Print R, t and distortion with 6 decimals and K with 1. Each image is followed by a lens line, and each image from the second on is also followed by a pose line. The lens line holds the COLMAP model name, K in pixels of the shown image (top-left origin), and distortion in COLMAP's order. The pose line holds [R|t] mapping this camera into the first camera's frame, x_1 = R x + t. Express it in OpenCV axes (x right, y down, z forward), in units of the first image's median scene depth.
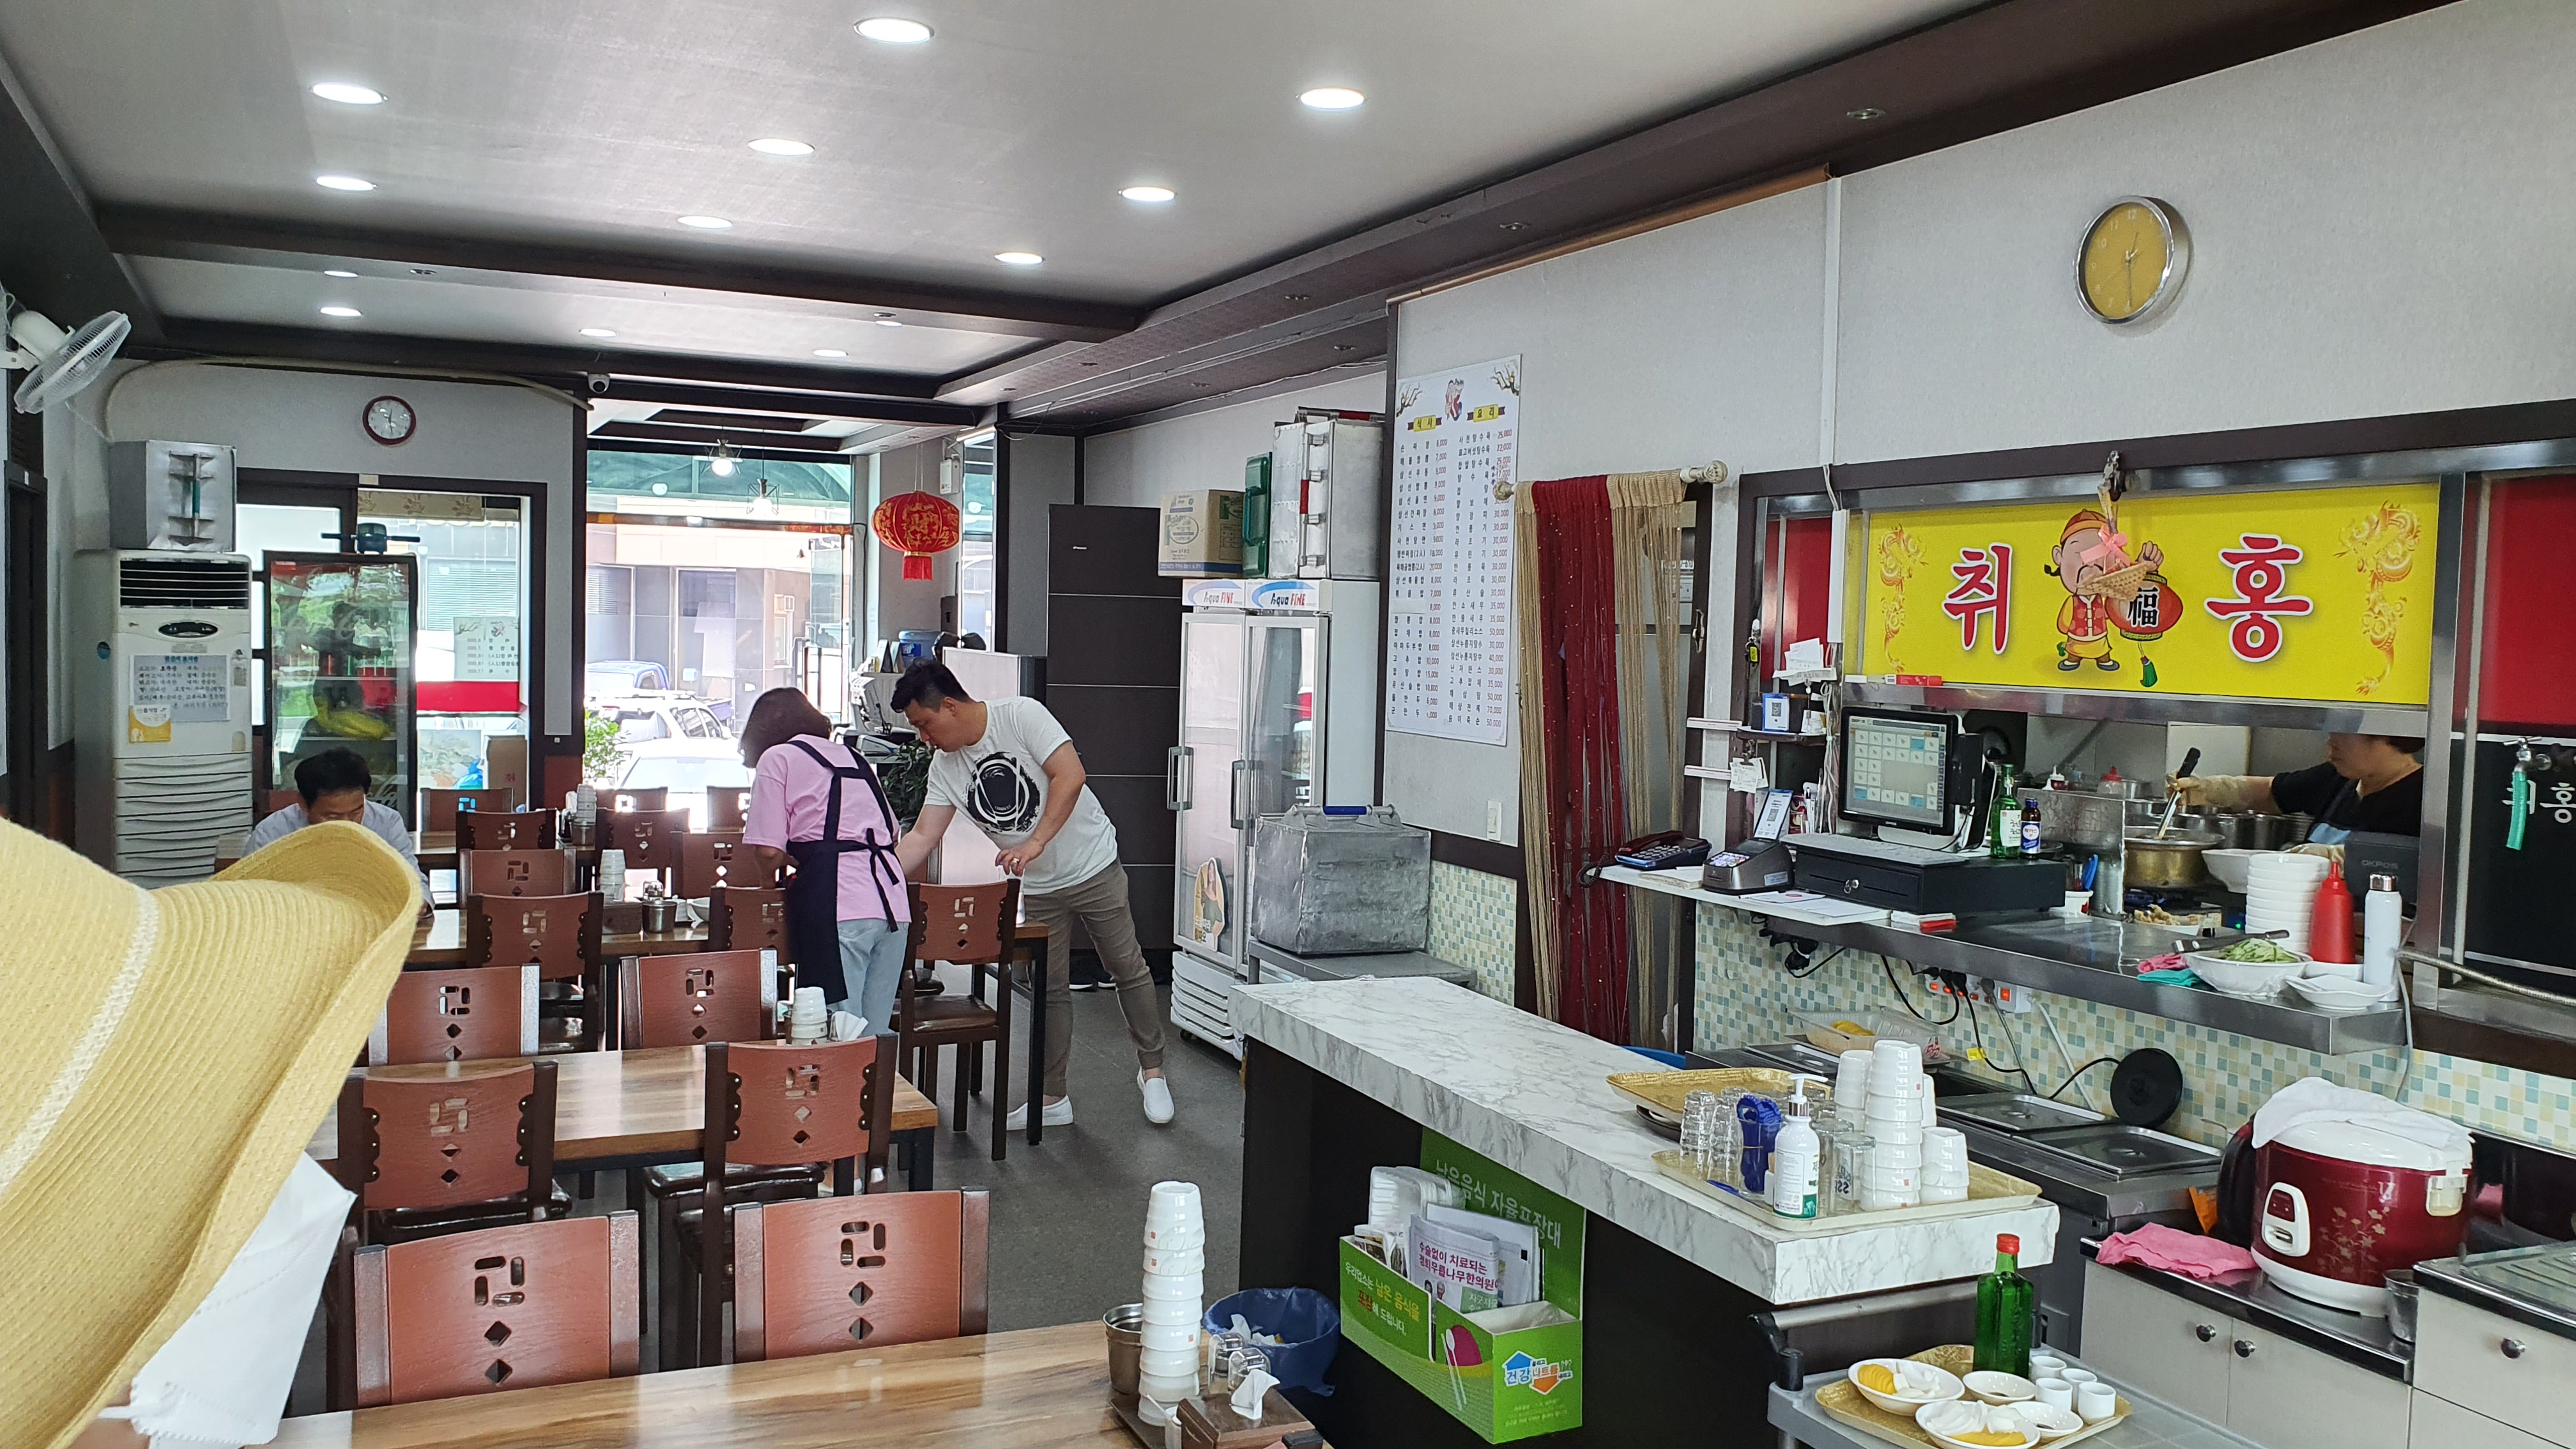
lens RADIAL K [[2006.8, 0, 1288.3], [0, 2006.8, 724.1], [0, 0, 1]] dist [-0.036900, 0.065412]
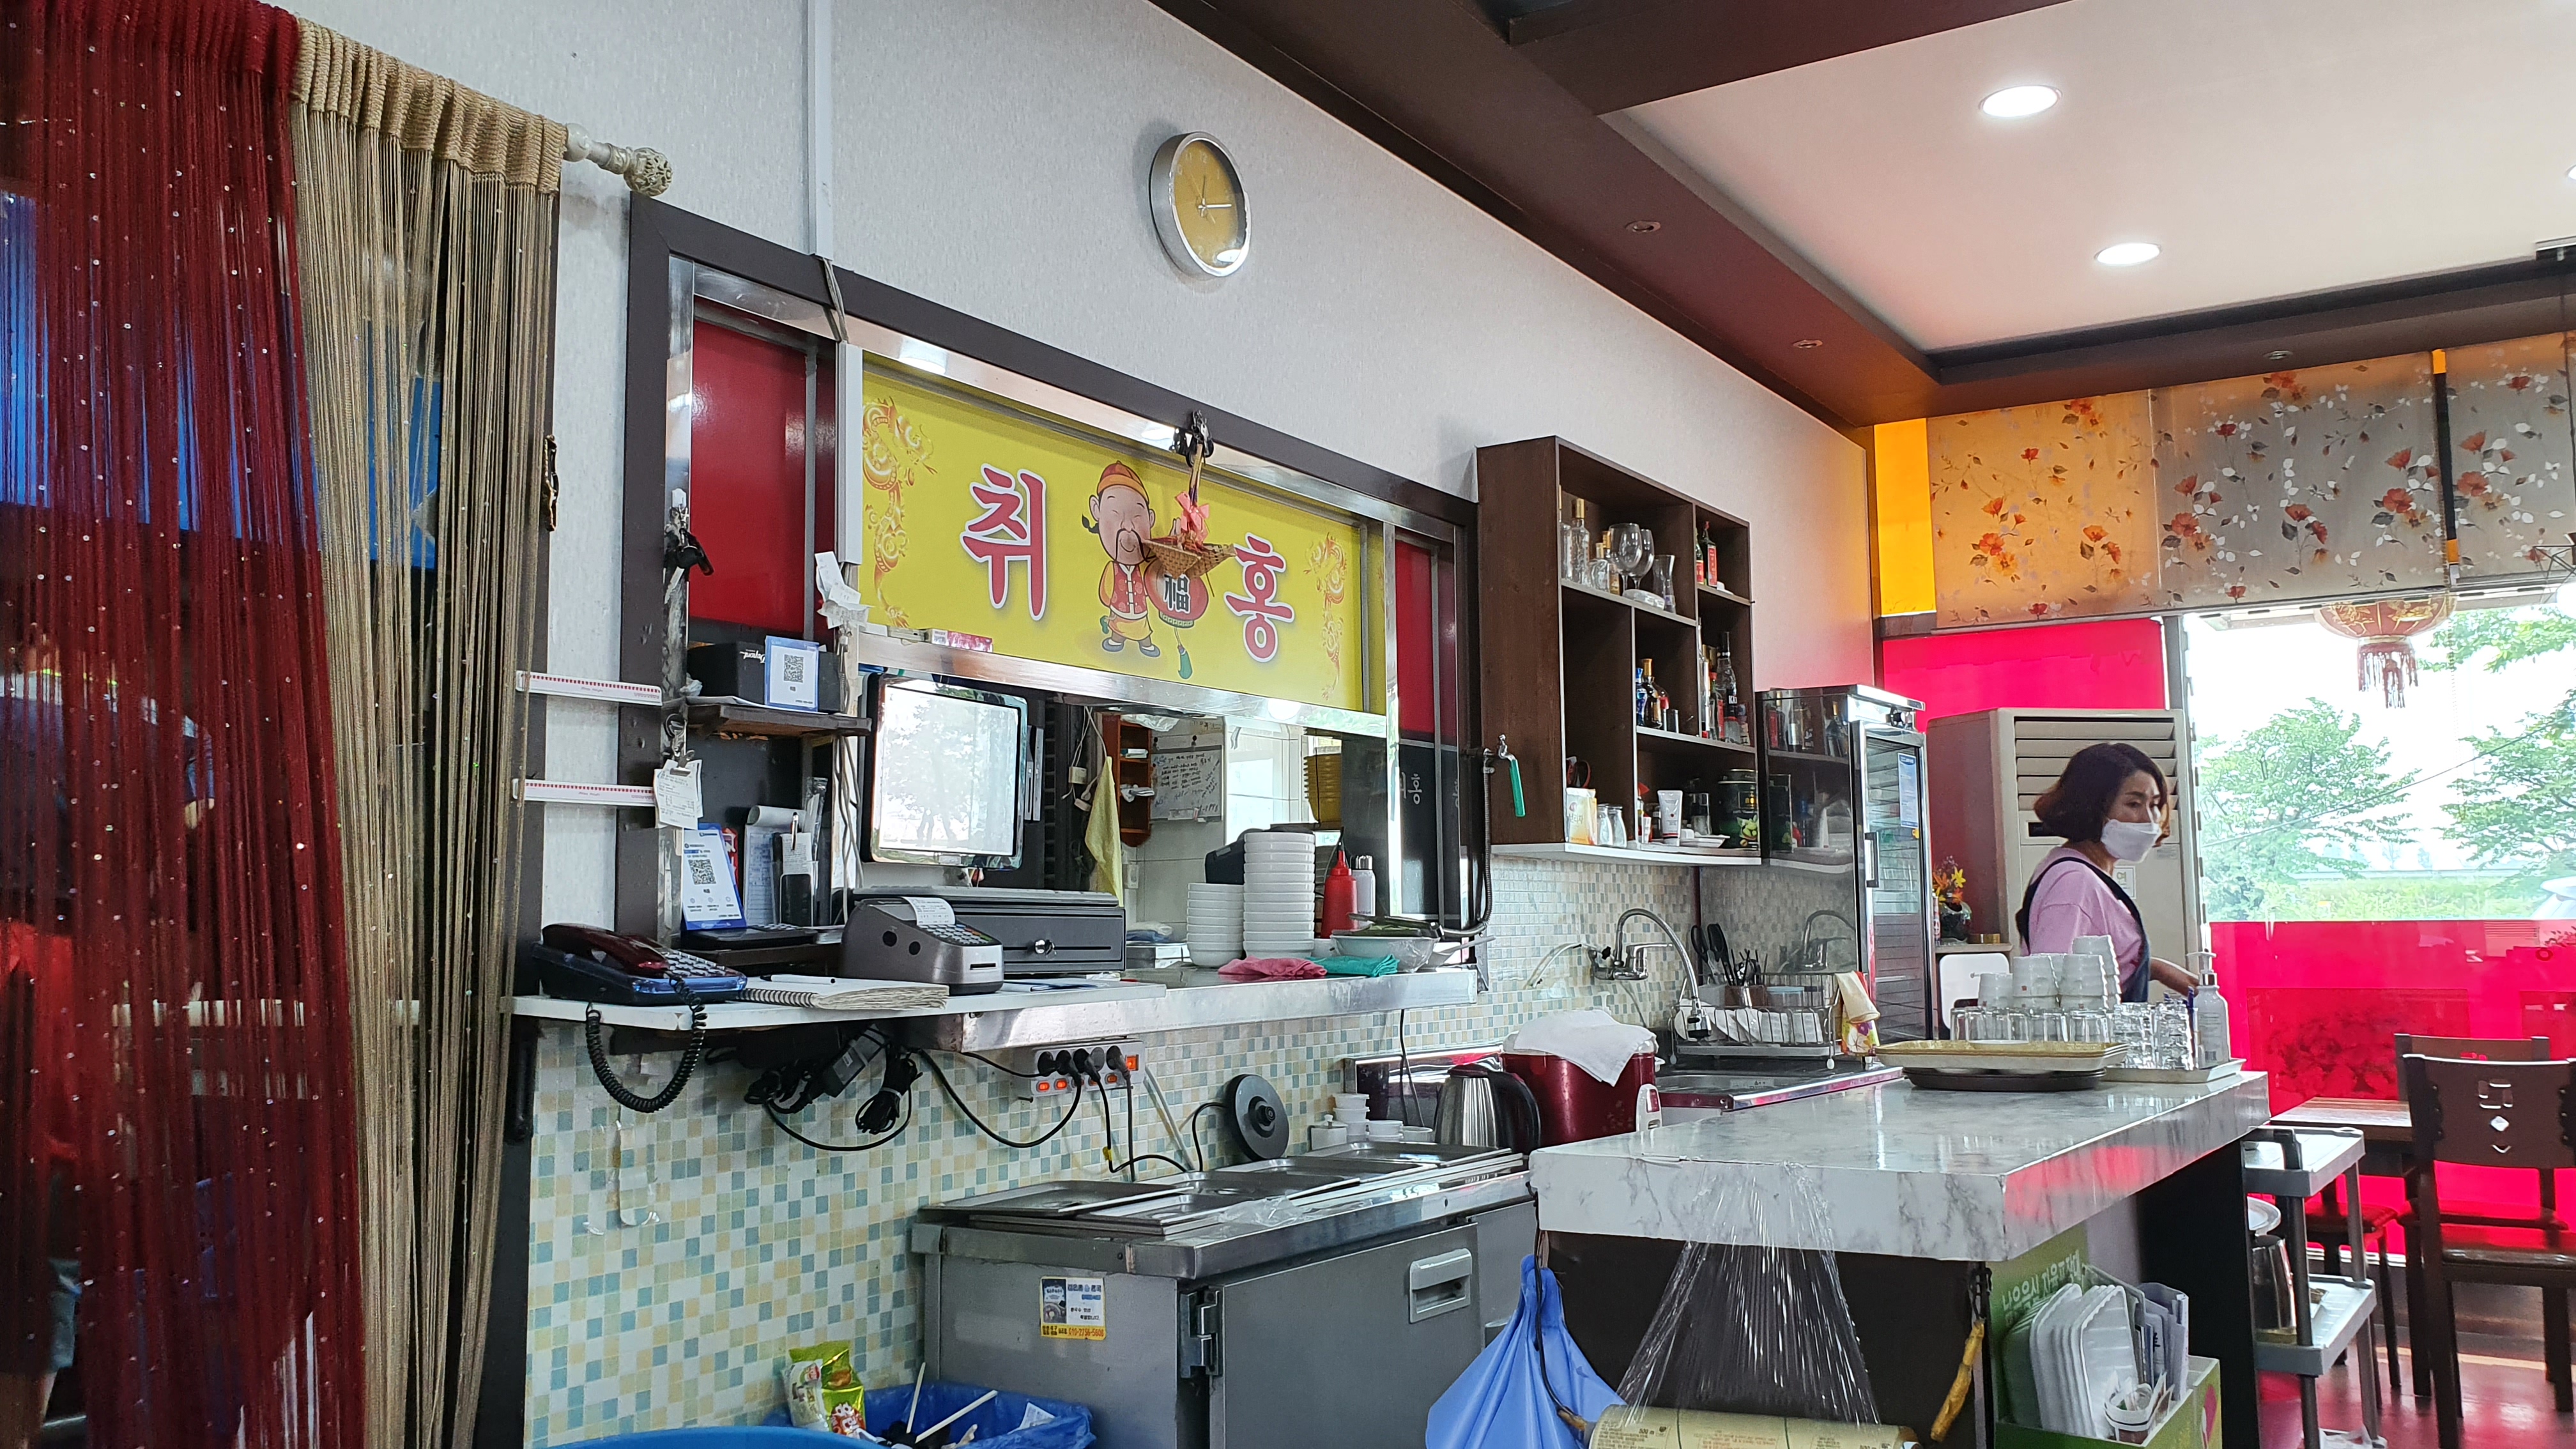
lens RADIAL K [[2006.8, 0, 1279.2], [0, 2006.8, 735.9], [0, 0, 1]] dist [-0.036900, 0.065412]
pose [[-0.540428, 0.062137, 0.839093, -0.279226], [0.040355, 0.998036, -0.047917, 0.041832], [-0.840422, 0.007966, -0.541874, 1.177506]]
